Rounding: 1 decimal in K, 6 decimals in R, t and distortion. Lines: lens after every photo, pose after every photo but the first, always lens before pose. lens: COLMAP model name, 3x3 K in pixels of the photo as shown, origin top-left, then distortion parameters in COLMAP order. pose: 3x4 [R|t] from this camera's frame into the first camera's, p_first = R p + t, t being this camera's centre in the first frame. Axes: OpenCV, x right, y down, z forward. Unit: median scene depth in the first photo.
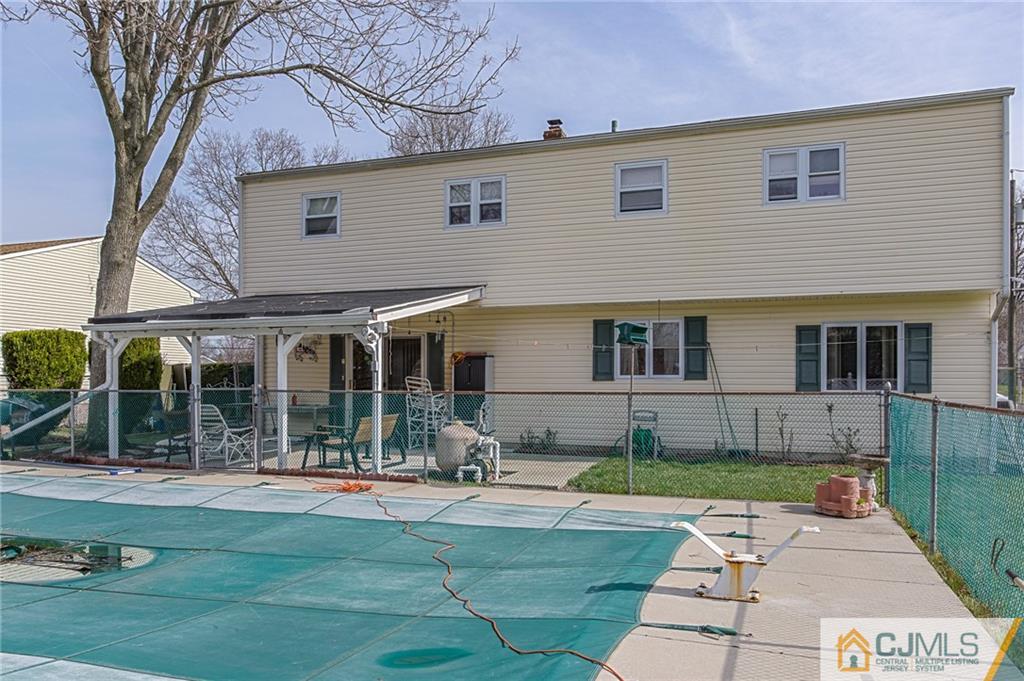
lens RADIAL K [[772.5, 0, 540.5], [0, 772.5, 379.8], [0, 0, 1]] dist [-0.006714, 0.004241]
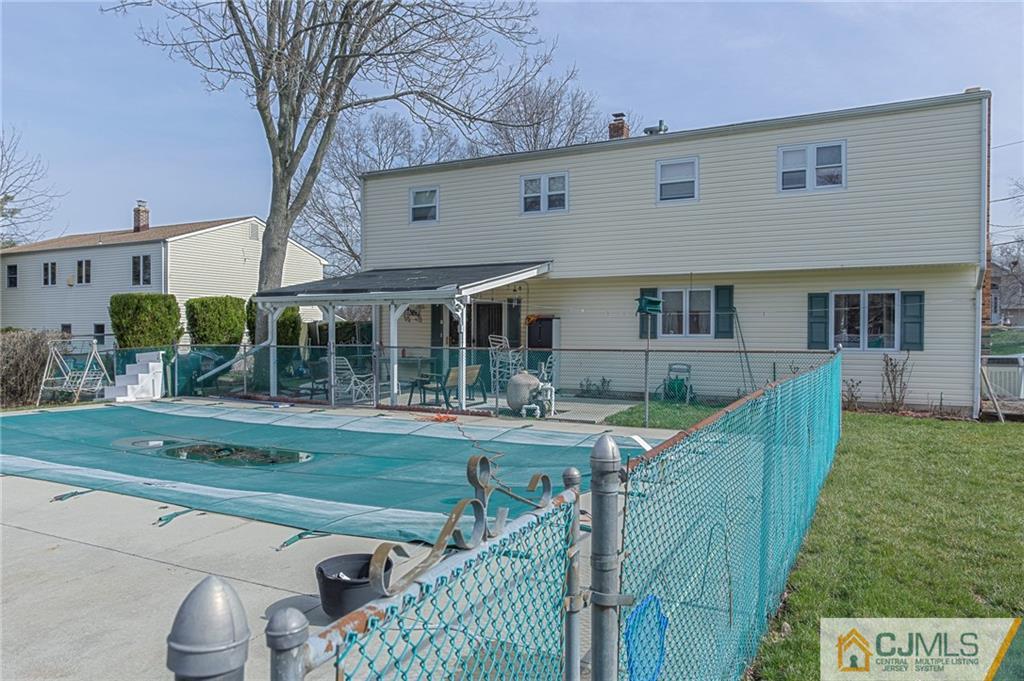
lens RADIAL K [[772.5, 0, 511.6], [0, 772.5, 341.5], [0, 0, 1]] dist [-0.006714, 0.004241]
pose [[0.984713, 0.002327, -0.174172, 0.085760], [0.000050, 0.999907, 0.013645, -0.011766], [0.174187, -0.013446, 0.984621, -0.242233]]
